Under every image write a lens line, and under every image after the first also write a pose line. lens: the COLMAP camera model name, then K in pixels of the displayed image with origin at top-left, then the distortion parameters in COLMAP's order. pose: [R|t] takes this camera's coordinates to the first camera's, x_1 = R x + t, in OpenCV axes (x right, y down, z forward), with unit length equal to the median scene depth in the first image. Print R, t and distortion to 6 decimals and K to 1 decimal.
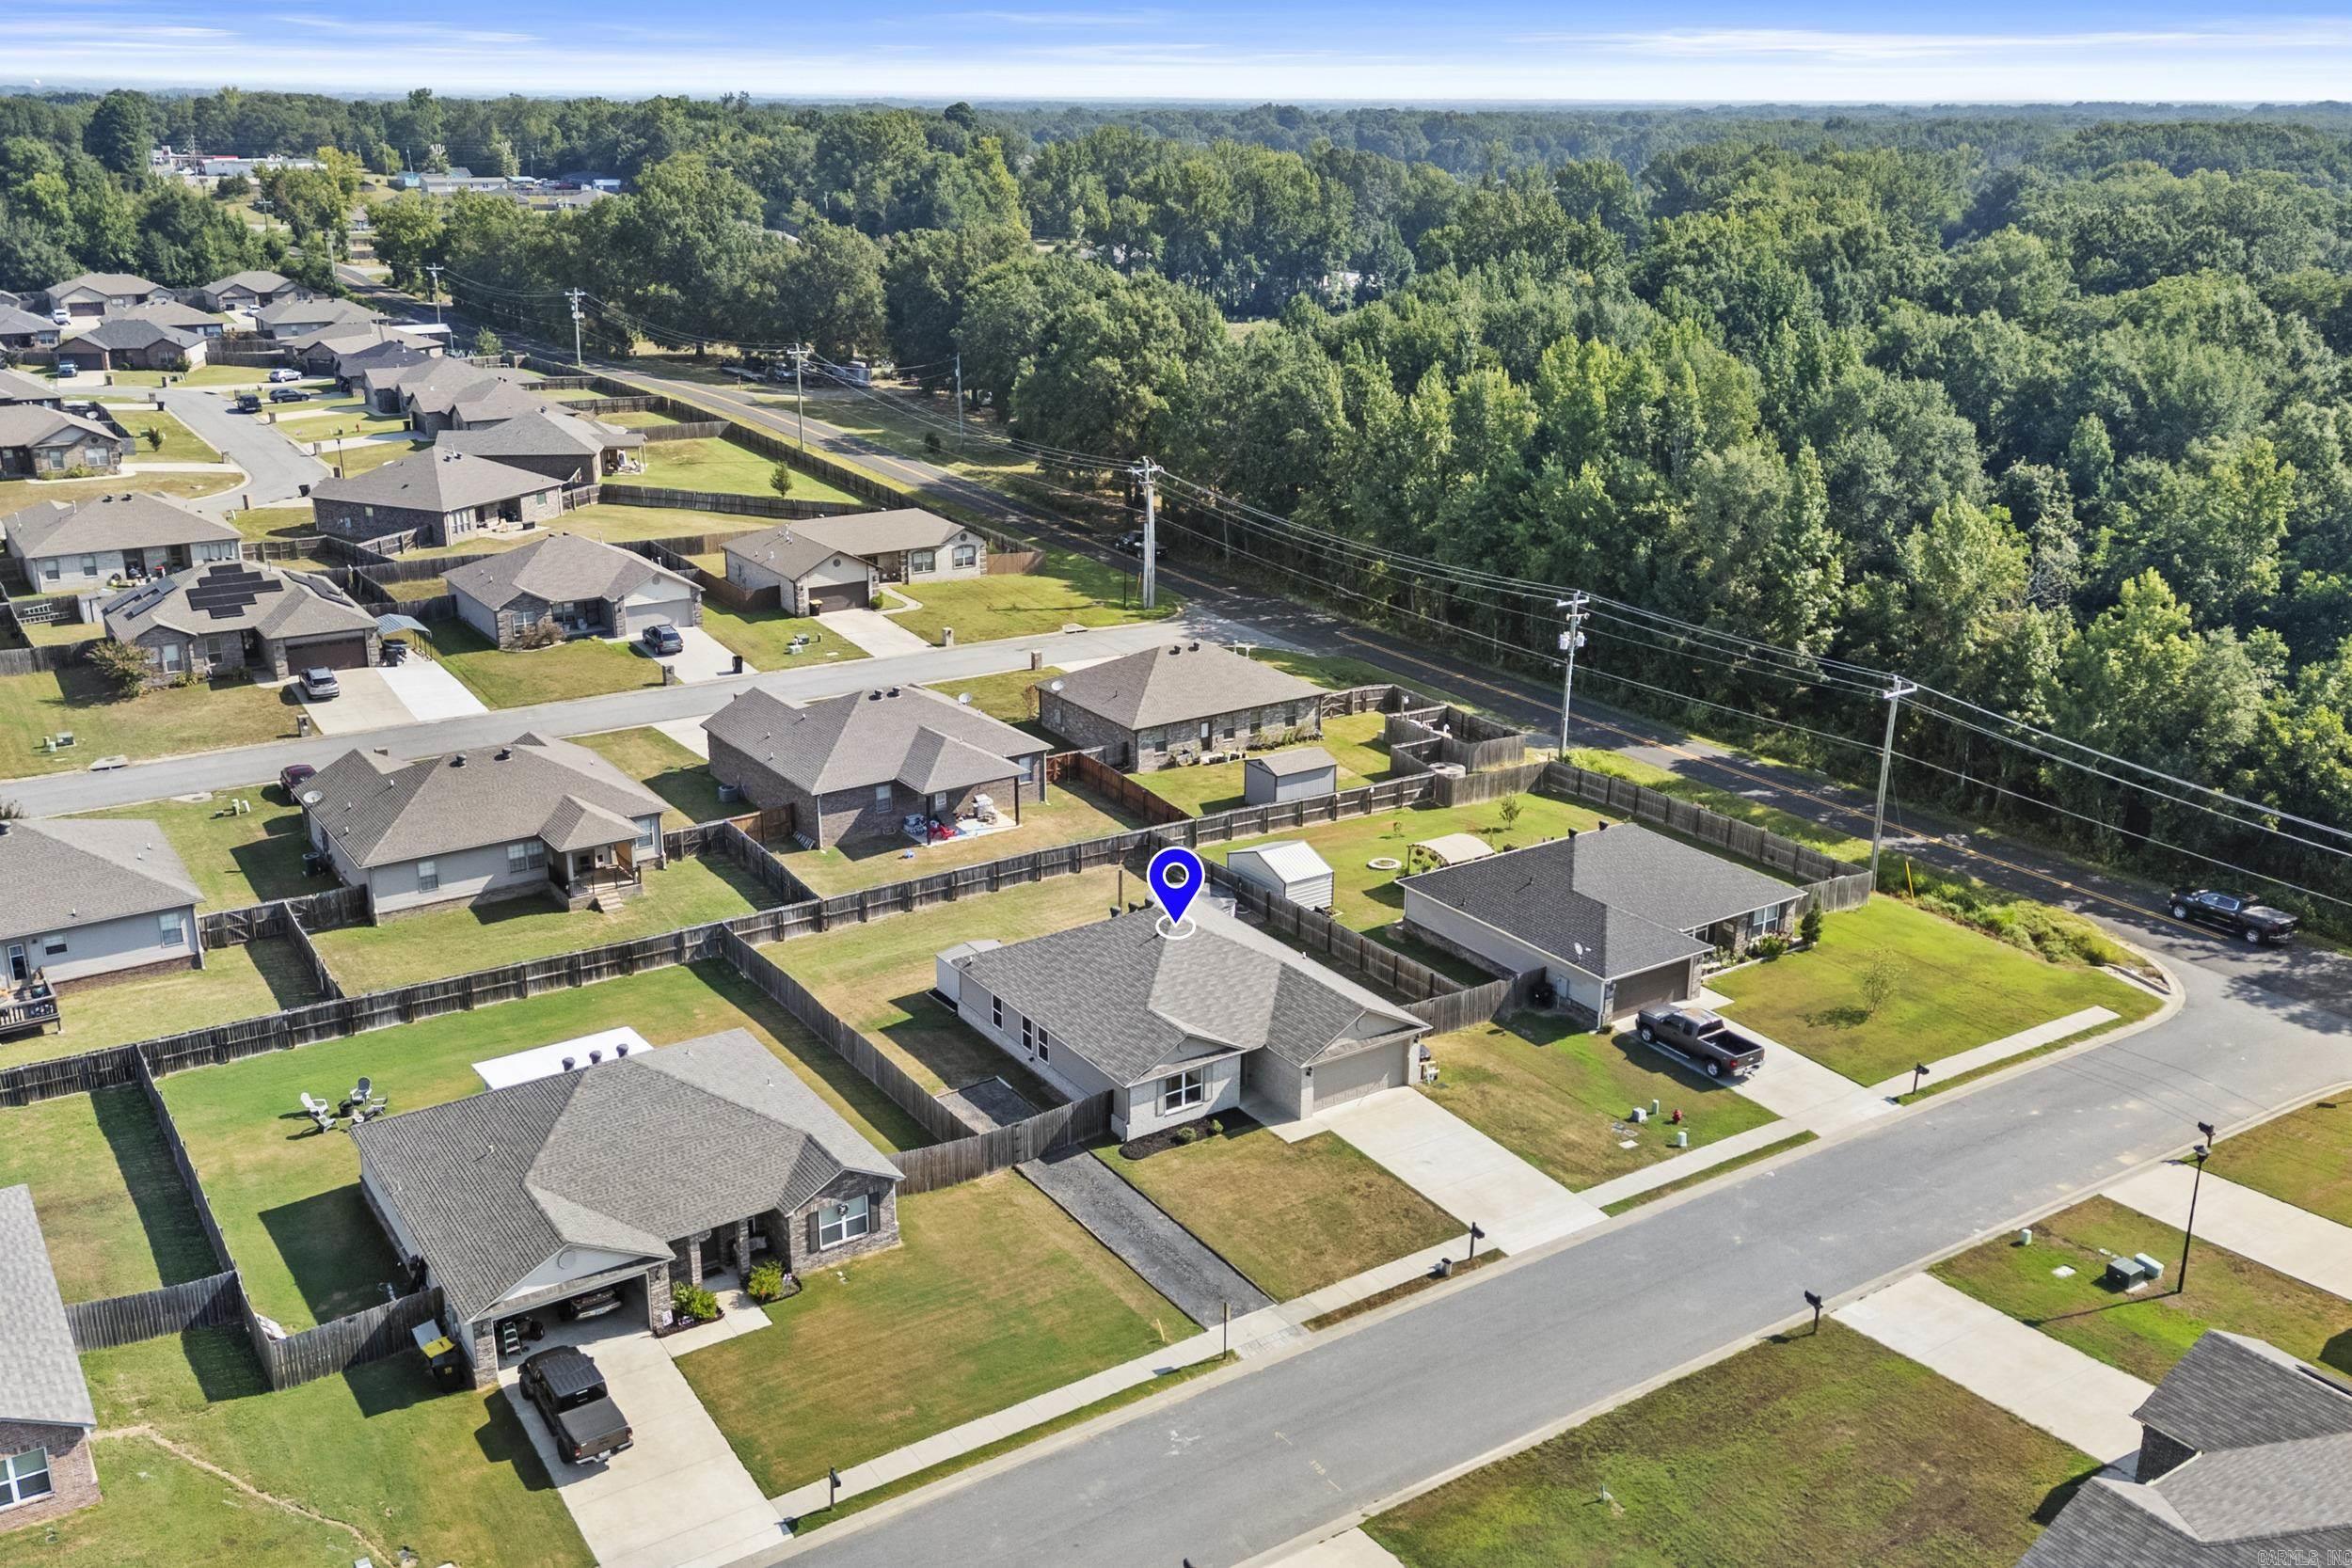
lens RADIAL K [[2041.6, 0, 1200.5], [0, 2041.6, 781.8], [0, 0, 1]] dist [0.152072, -0.248261]
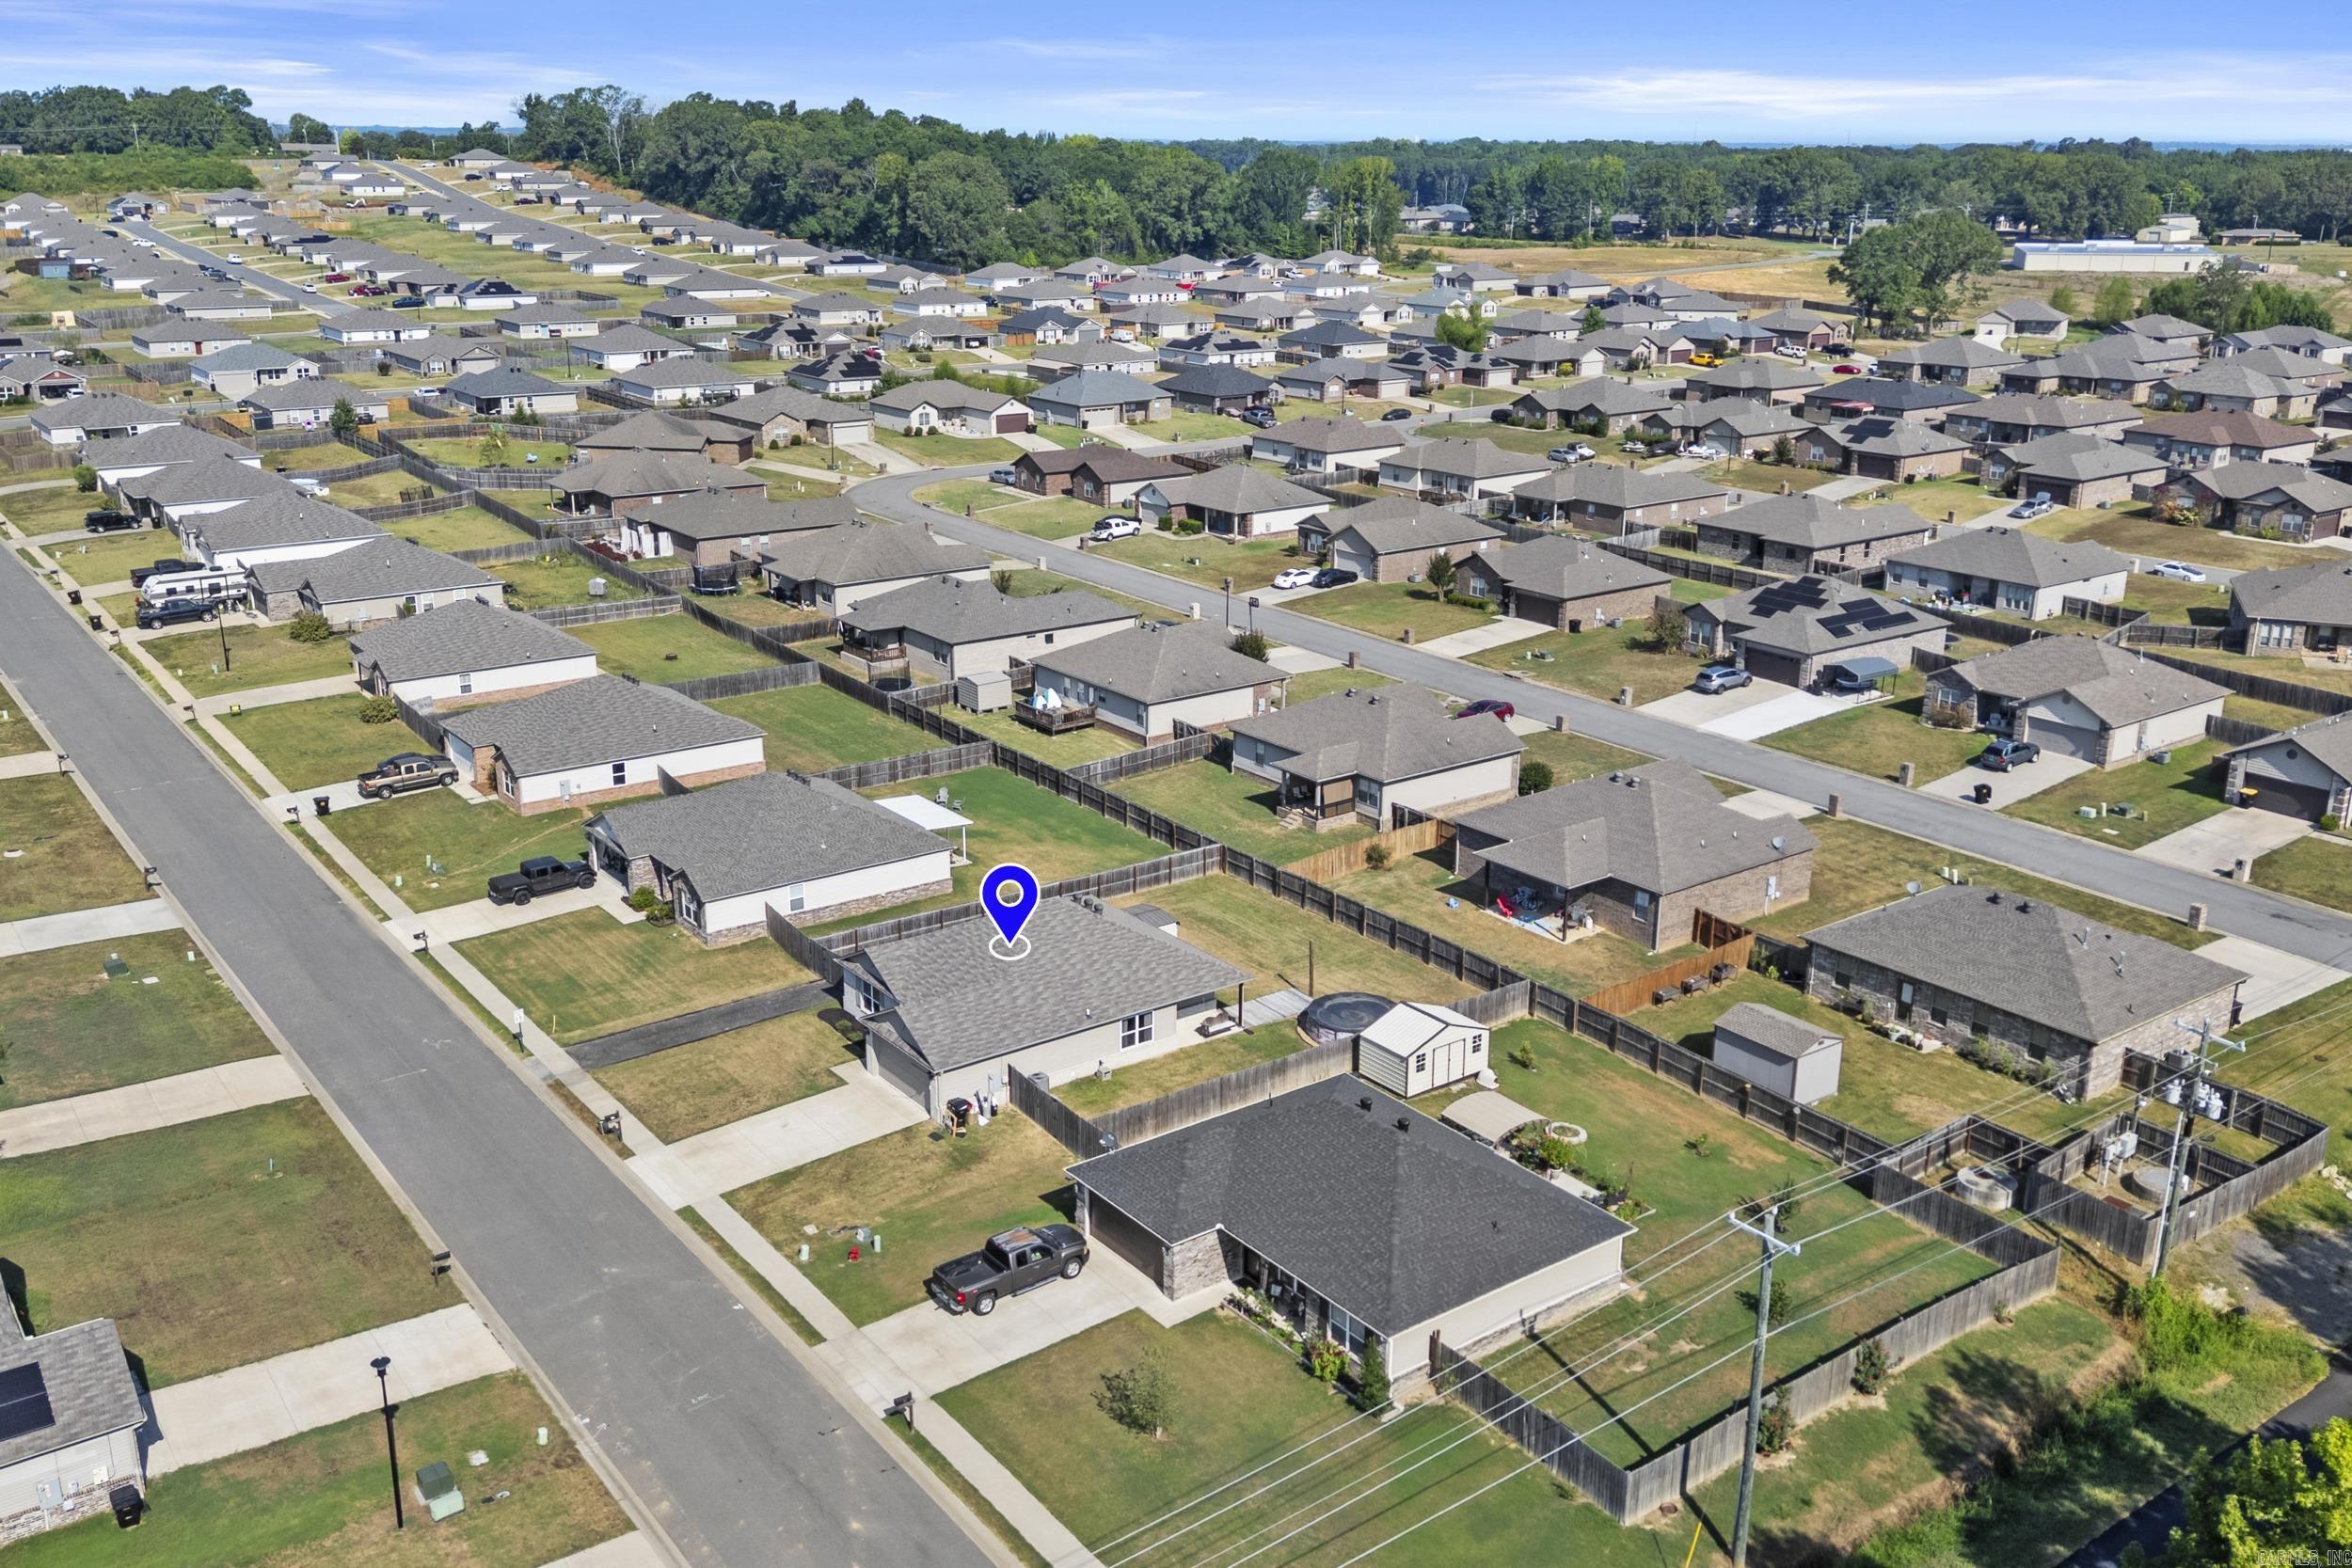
lens RADIAL K [[2041.6, 0, 1200.5], [0, 2041.6, 781.8], [0, 0, 1]] dist [0.152072, -0.248261]
pose [[0.051916, 0.291108, -0.955280, 0.684700], [-0.322909, 0.910078, 0.259785, -0.207323], [0.945005, 0.294982, 0.141249, 0.614812]]
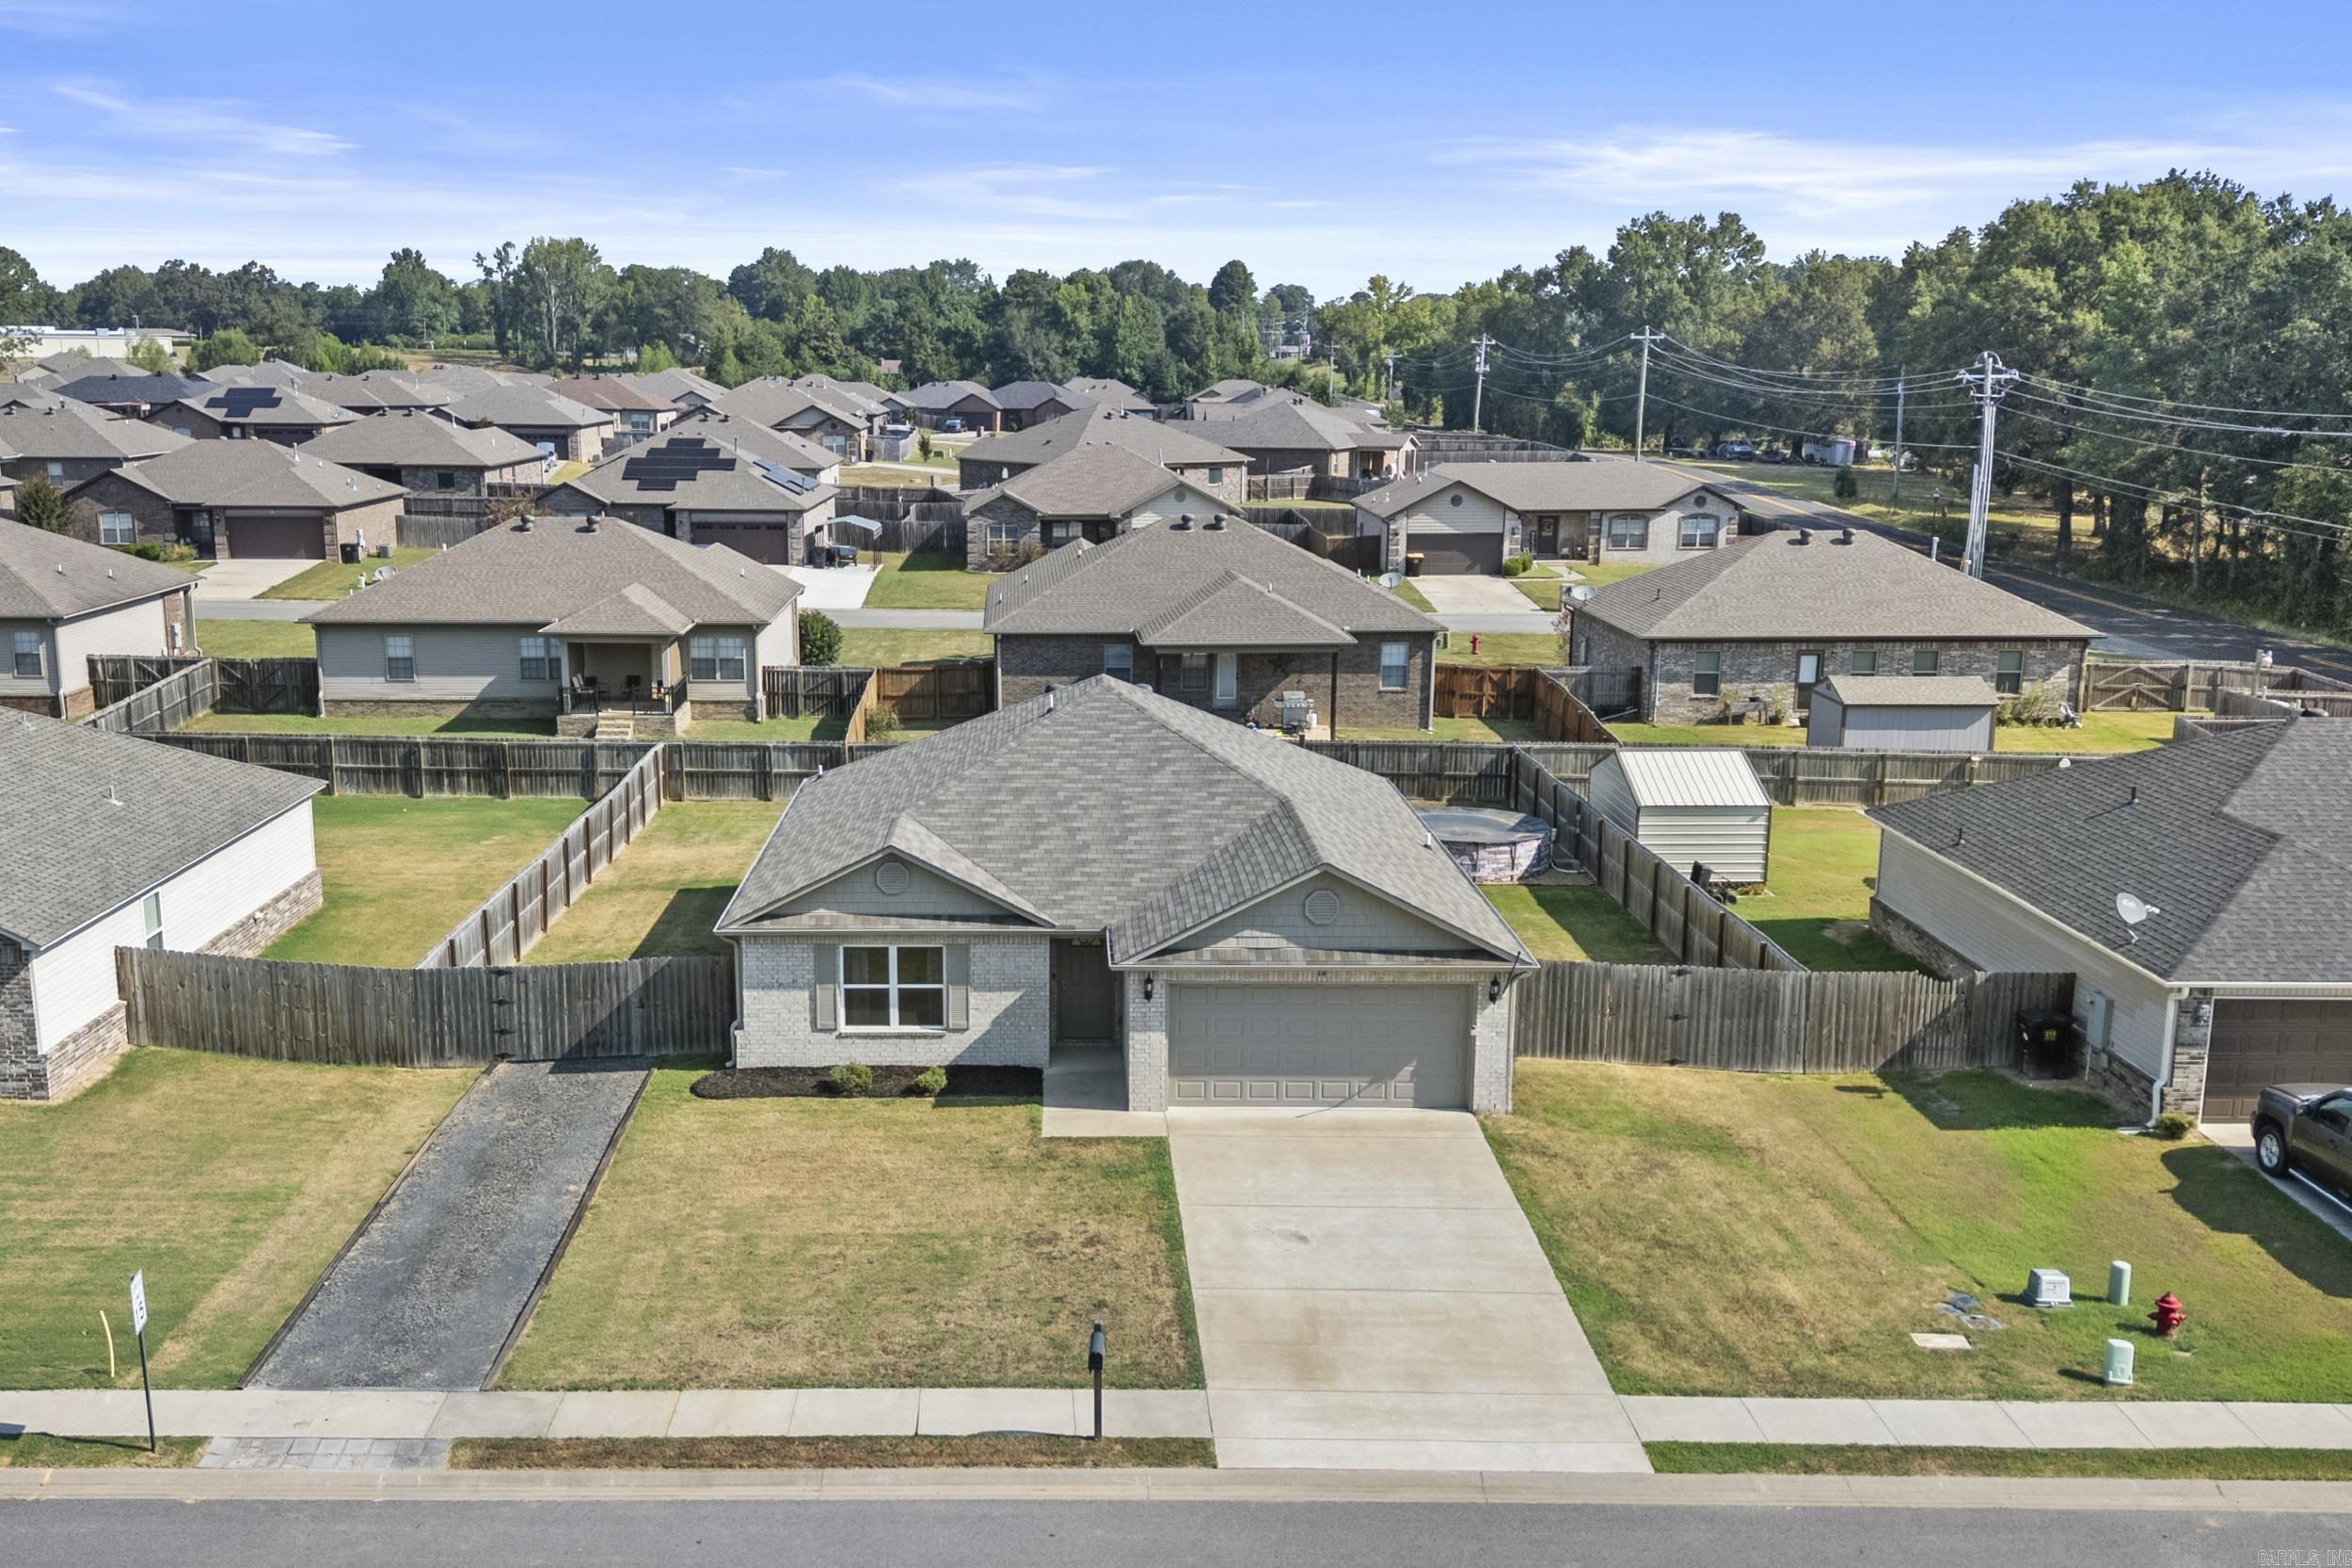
lens RADIAL K [[2308.8, 0, 1064.6], [0, 2308.8, 905.4], [0, 0, 1]] dist [0.187882, -0.408714]
pose [[0.829323, 0.121524, -0.545394, 0.181468], [-0.170111, 0.984642, -0.039273, 0.092189], [0.532245, 0.125347, 0.837259, 0.381420]]
